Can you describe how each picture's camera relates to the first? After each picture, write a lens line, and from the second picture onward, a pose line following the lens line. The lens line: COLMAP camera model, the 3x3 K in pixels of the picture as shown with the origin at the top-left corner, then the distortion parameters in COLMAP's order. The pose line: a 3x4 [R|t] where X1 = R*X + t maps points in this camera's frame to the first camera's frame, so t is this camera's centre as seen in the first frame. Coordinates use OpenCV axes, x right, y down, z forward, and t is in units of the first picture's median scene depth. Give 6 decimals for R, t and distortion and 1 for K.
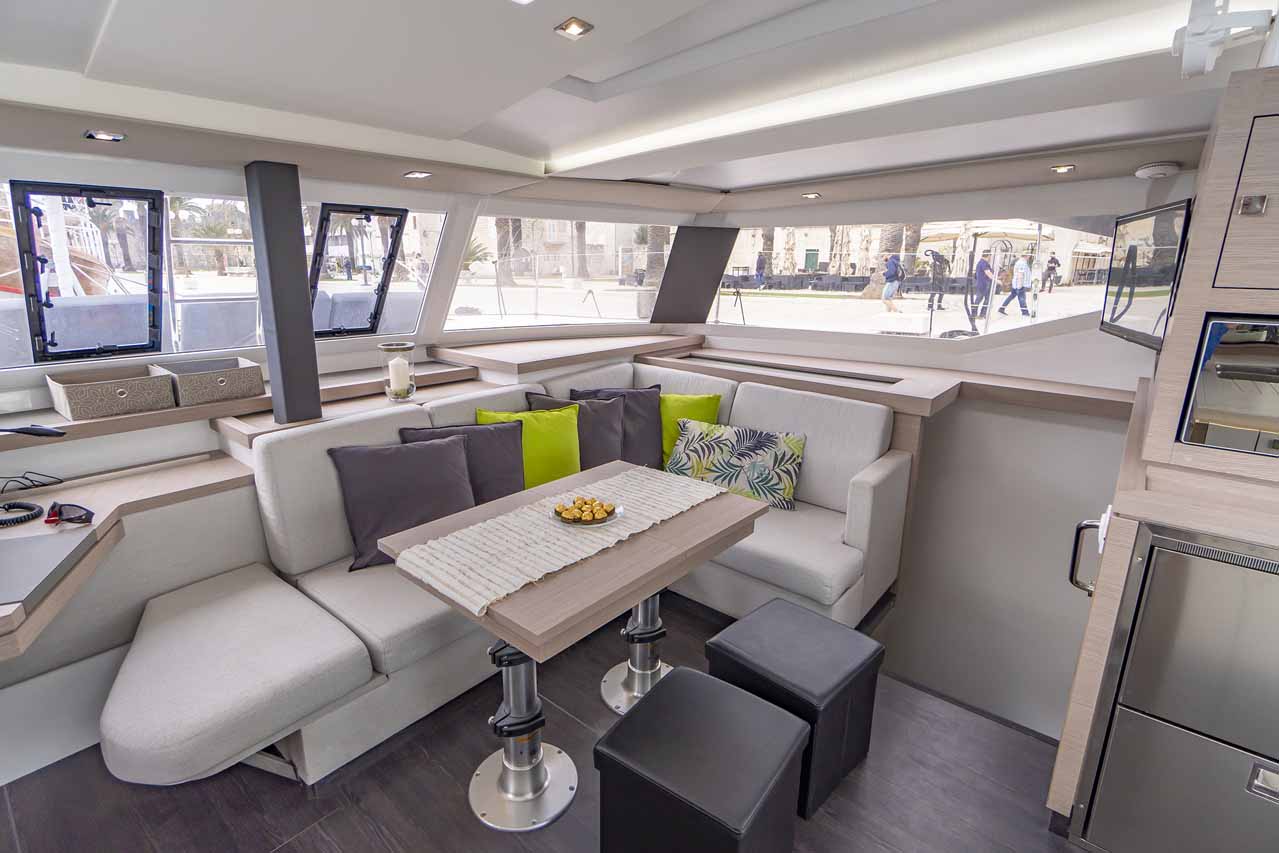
lens RADIAL K [[611.9, 0, 634.5], [0, 611.9, 423.1], [0, 0, 1]] dist [0.018422, -0.000095]
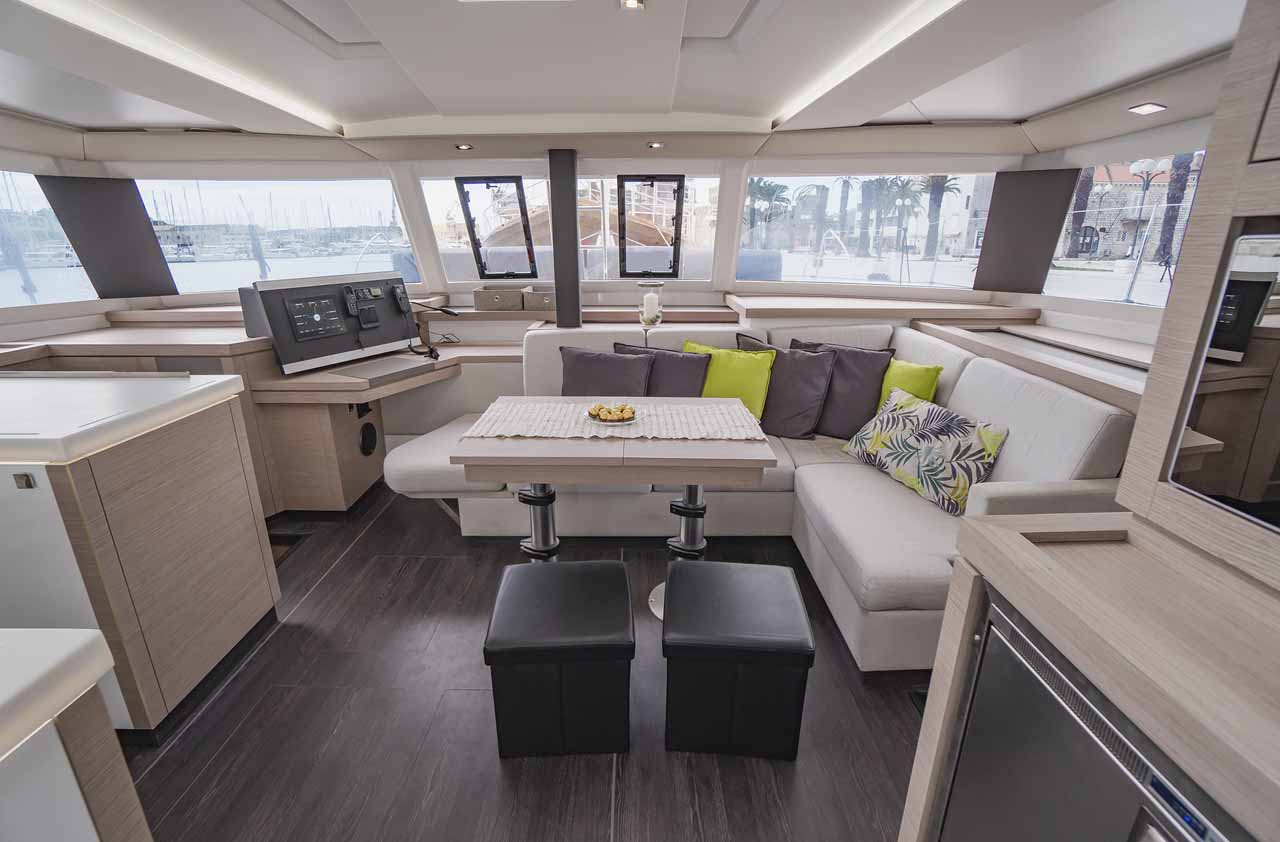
lens RADIAL K [[563.9, 0, 633.6], [0, 563.9, 412.3], [0, 0, 1]] dist [-0.029919, 0.001626]
pose [[0.650882, 0.215595, -0.727923, 0.479945], [-0.187554, 0.974773, 0.121003, 0.000823], [0.735647, 0.057766, 0.674898, 0.184910]]
